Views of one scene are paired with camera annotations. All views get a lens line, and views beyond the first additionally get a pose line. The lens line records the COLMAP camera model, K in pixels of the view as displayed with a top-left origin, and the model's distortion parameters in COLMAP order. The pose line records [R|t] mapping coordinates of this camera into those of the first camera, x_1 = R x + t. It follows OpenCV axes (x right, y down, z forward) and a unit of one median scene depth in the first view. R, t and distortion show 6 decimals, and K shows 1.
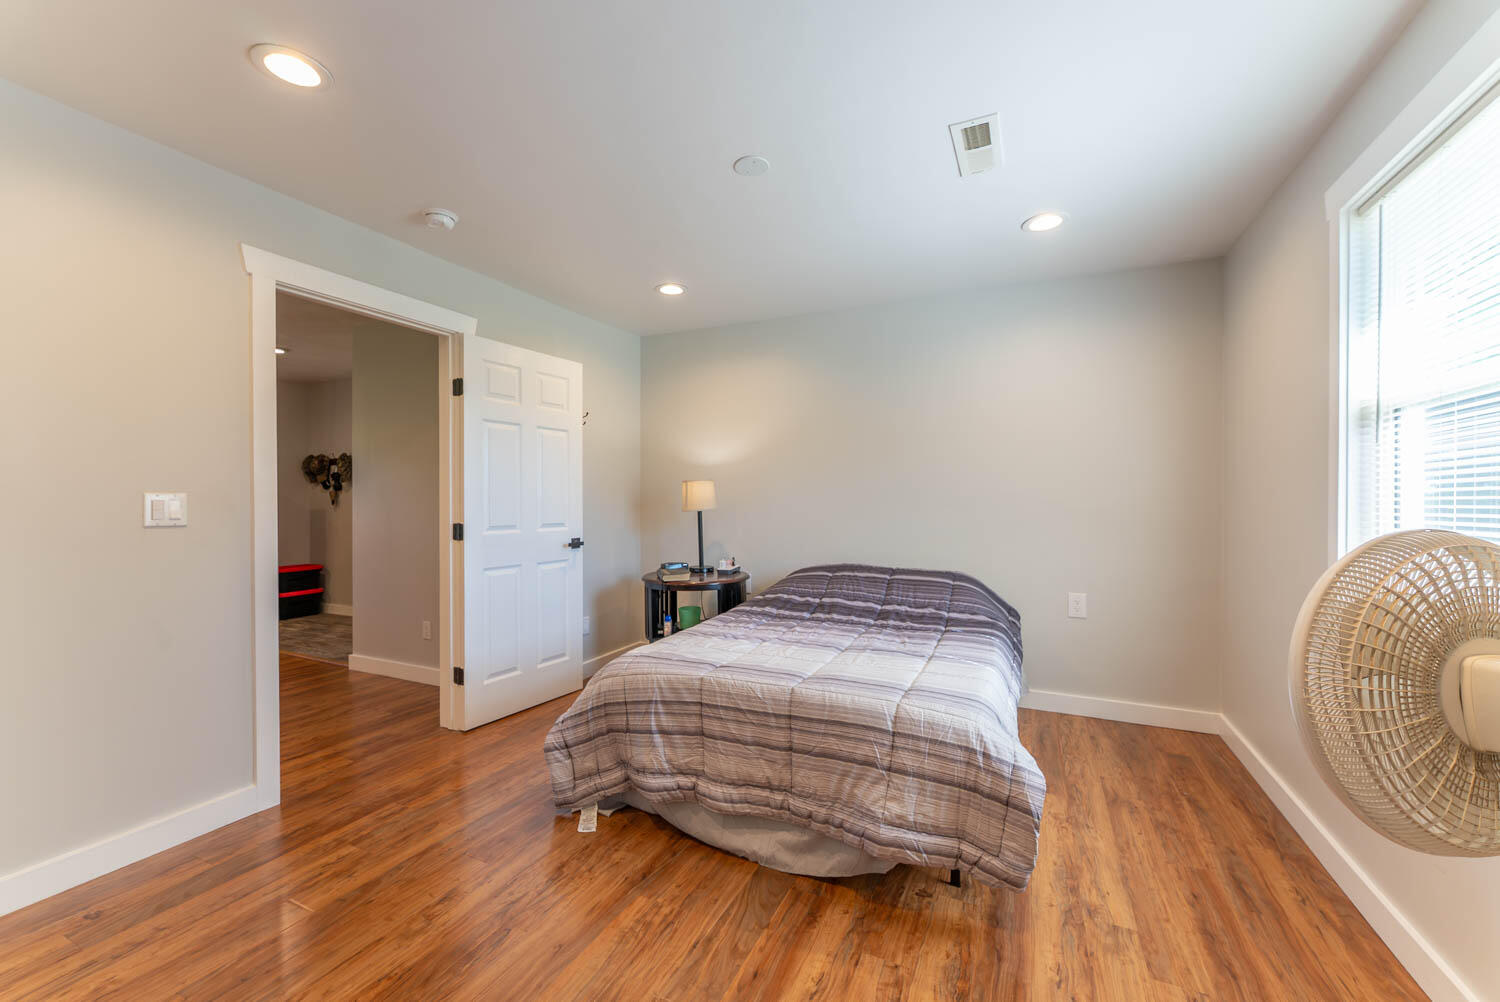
lens RADIAL K [[598.8, 0, 746.3], [0, 598.8, 502.9], [0, 0, 1]] dist [-0.001562, -0.000597]
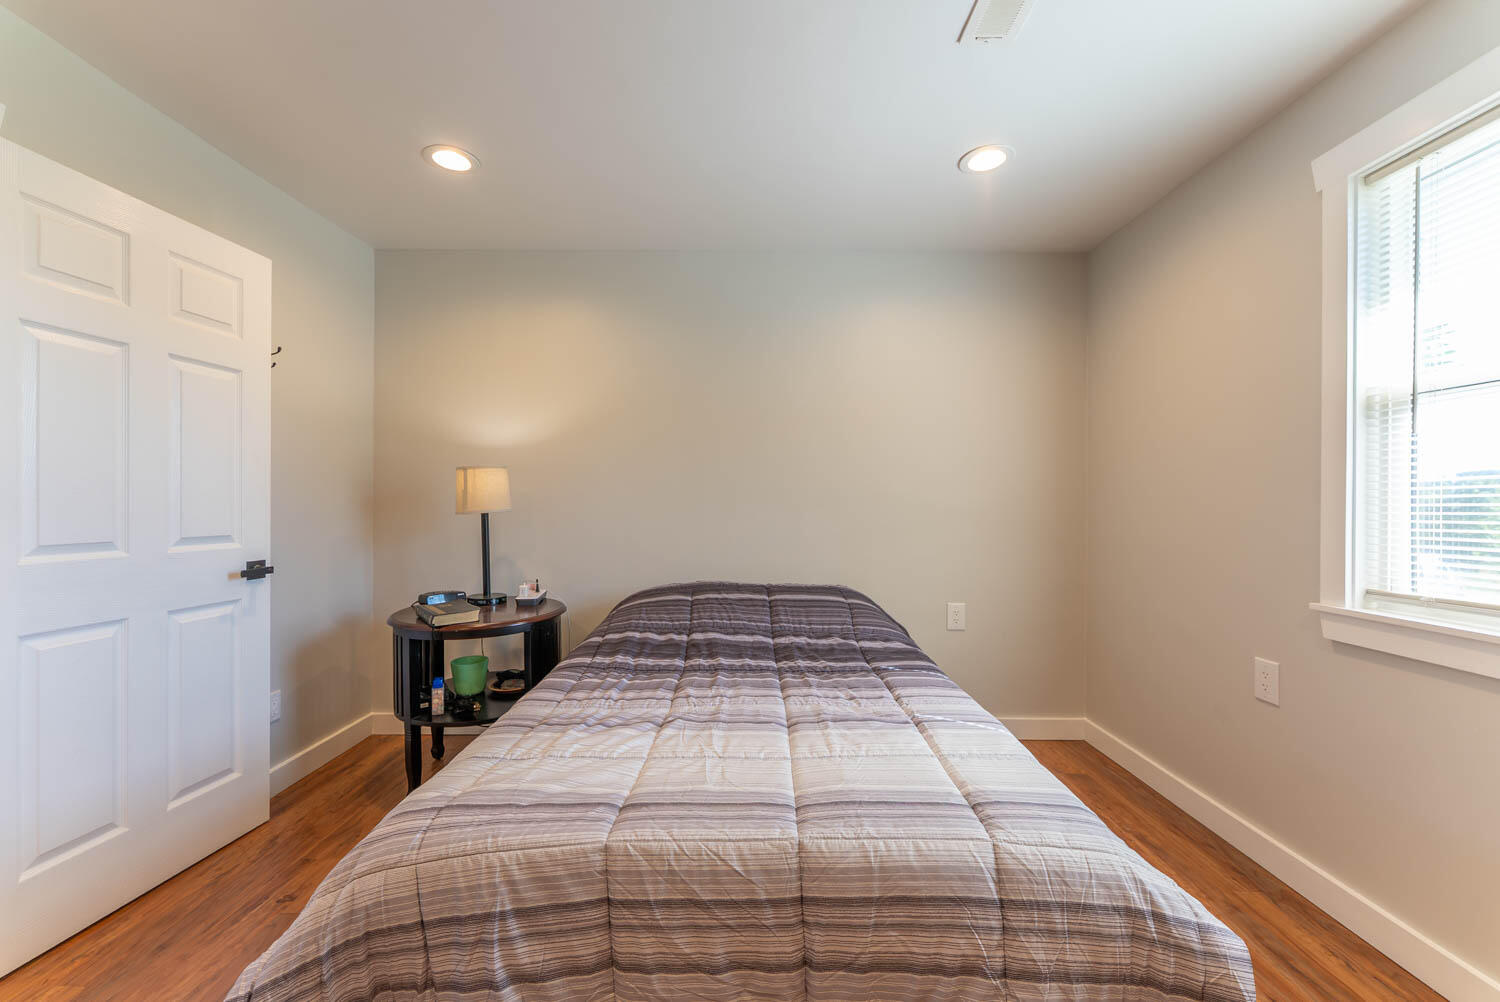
lens RADIAL K [[598.8, 0, 746.3], [0, 598.8, 502.9], [0, 0, 1]] dist [-0.001562, -0.000597]
pose [[0.905360, 0.003863, 0.424627, -0.172097], [-0.002582, 0.999990, -0.003591, 0.006764], [-0.424637, 0.002155, 0.905361, 0.471300]]
